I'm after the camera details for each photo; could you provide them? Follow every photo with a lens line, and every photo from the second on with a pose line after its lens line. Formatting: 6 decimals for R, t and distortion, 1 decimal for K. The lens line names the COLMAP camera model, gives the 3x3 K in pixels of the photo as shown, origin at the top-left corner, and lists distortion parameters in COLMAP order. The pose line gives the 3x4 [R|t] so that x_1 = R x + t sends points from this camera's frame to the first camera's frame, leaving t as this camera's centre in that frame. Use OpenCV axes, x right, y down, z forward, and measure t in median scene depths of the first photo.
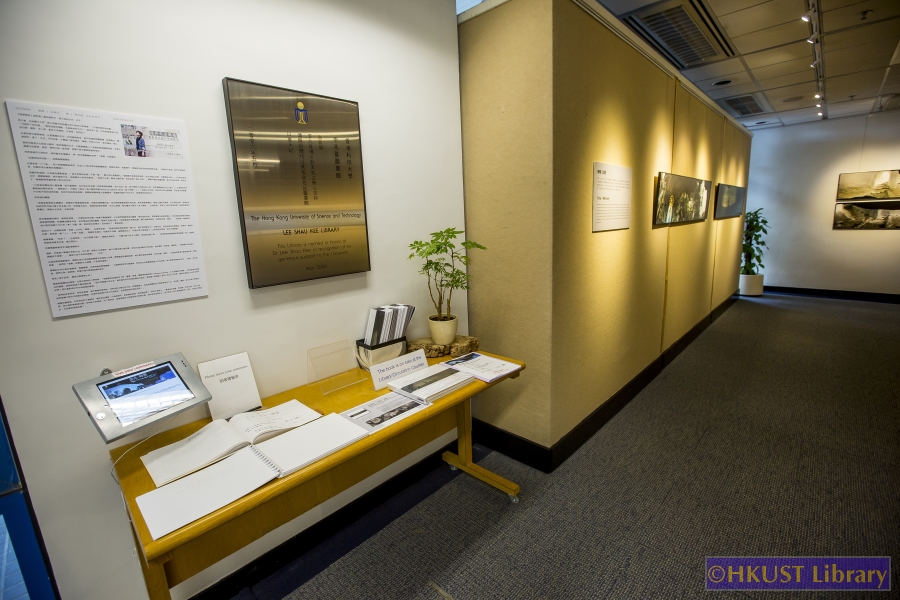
lens RADIAL K [[406.1, 0, 437.7], [0, 406.1, 301.6], [0, 0, 1]] dist [-0.037392, 0.006939]
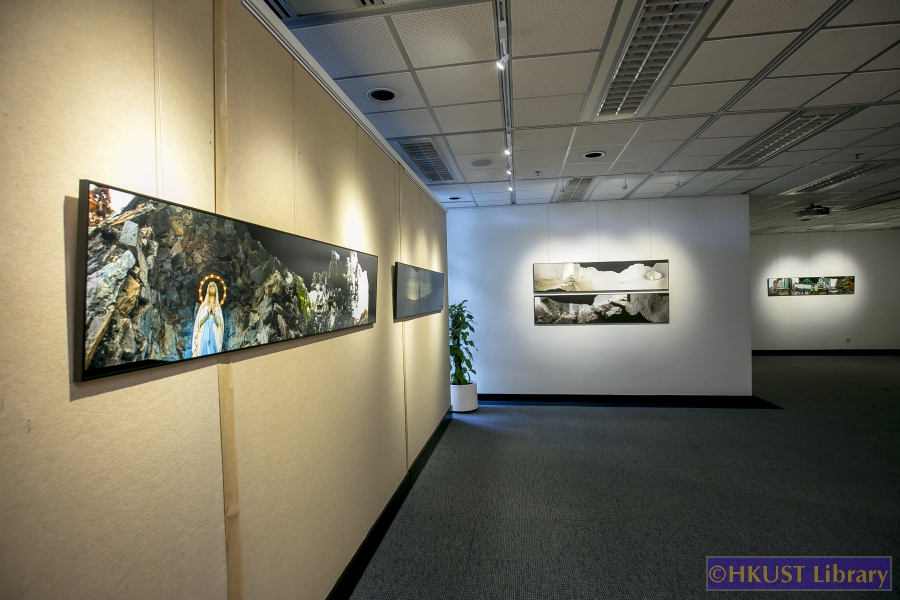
lens RADIAL K [[406.1, 0, 440.6], [0, 406.1, 295.4], [0, 0, 1]] dist [-0.037392, 0.006939]
pose [[0.831957, 0.027351, 0.554166, 0.340996], [0.092807, 0.977853, -0.187591, -0.102023], [-0.547024, 0.207498, 0.810993, 0.383507]]
